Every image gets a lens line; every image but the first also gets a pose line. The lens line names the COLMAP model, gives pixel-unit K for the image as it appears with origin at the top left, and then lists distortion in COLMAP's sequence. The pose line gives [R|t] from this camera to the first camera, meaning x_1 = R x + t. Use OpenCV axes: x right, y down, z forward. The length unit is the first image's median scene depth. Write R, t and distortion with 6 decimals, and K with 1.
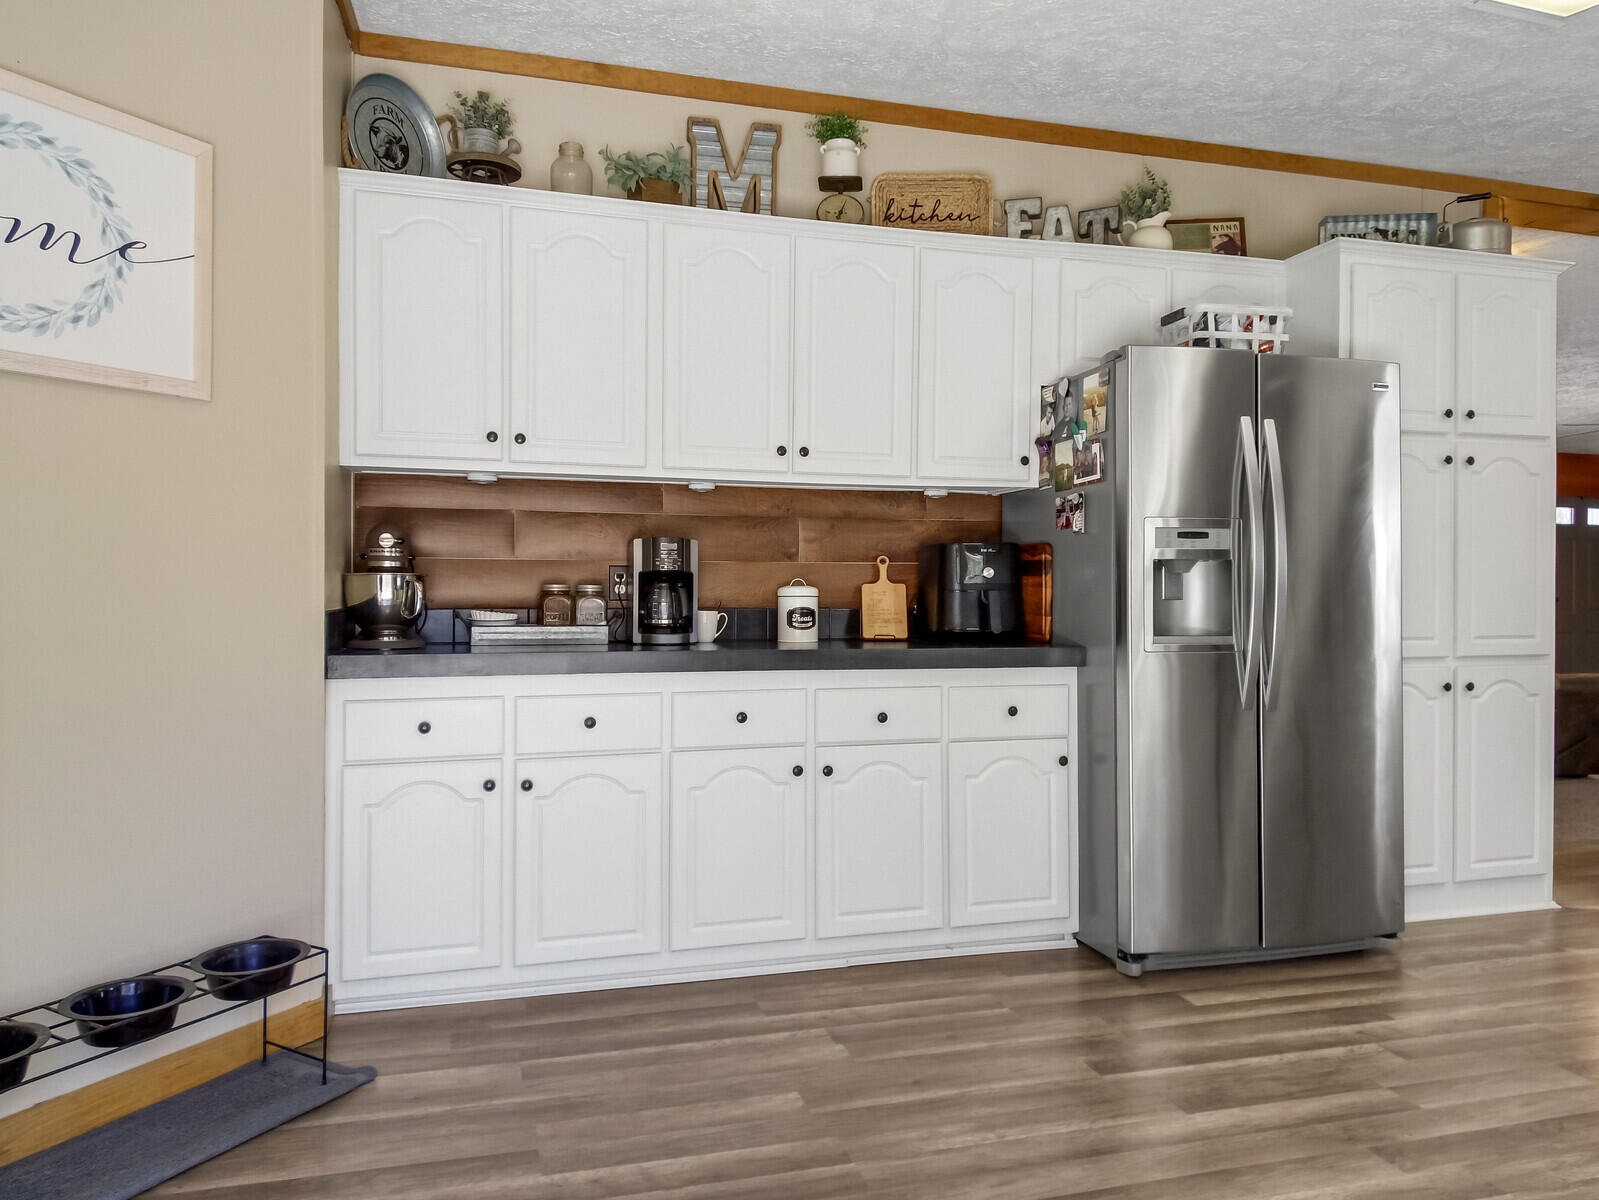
lens RADIAL K [[1091.2, 0, 798.7], [0, 1091.2, 592.8], [0, 0, 1]] dist [0.061969, -0.064762]
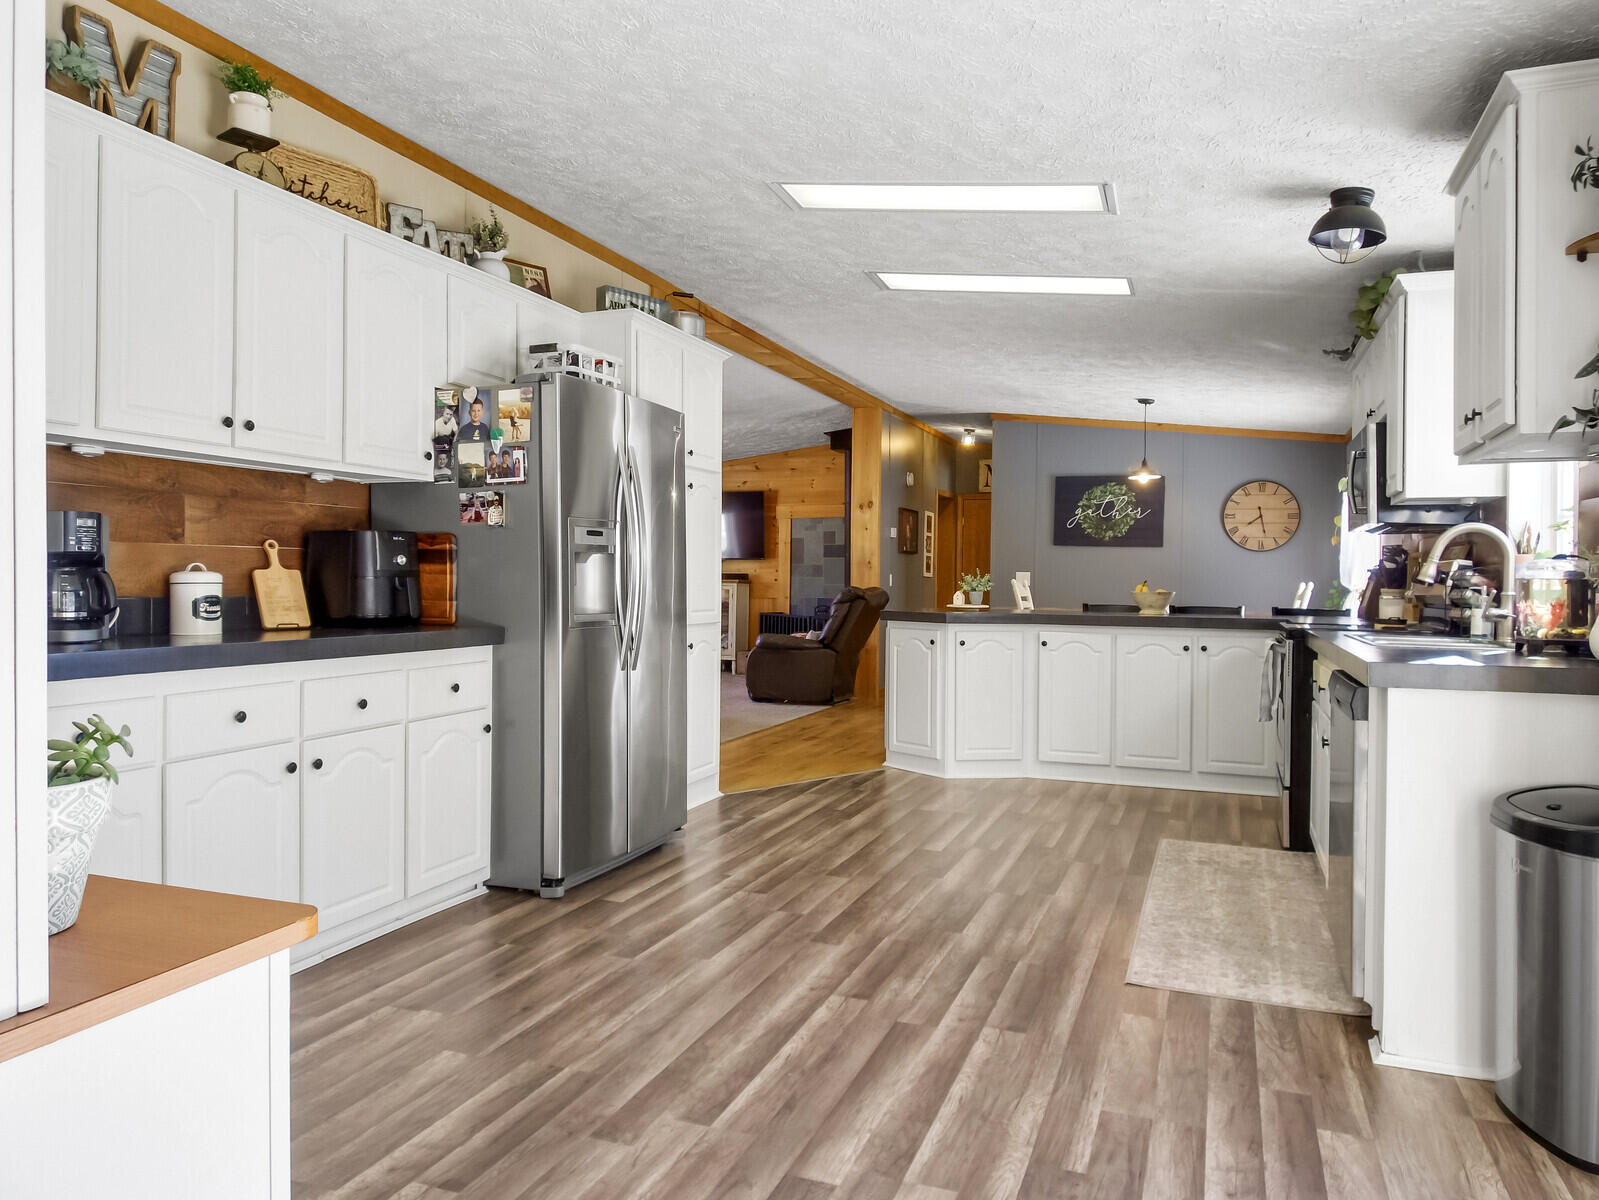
lens RADIAL K [[1103.4, 0, 794.2], [0, 1103.4, 591.5], [0, 0, 1]] dist [0.040770, -0.061241]
pose [[0.589432, -0.008653, 0.807771, -0.466728], [-0.001462, 0.999930, 0.011778, -0.001449], [-0.807816, -0.008124, 0.589378, 0.072145]]
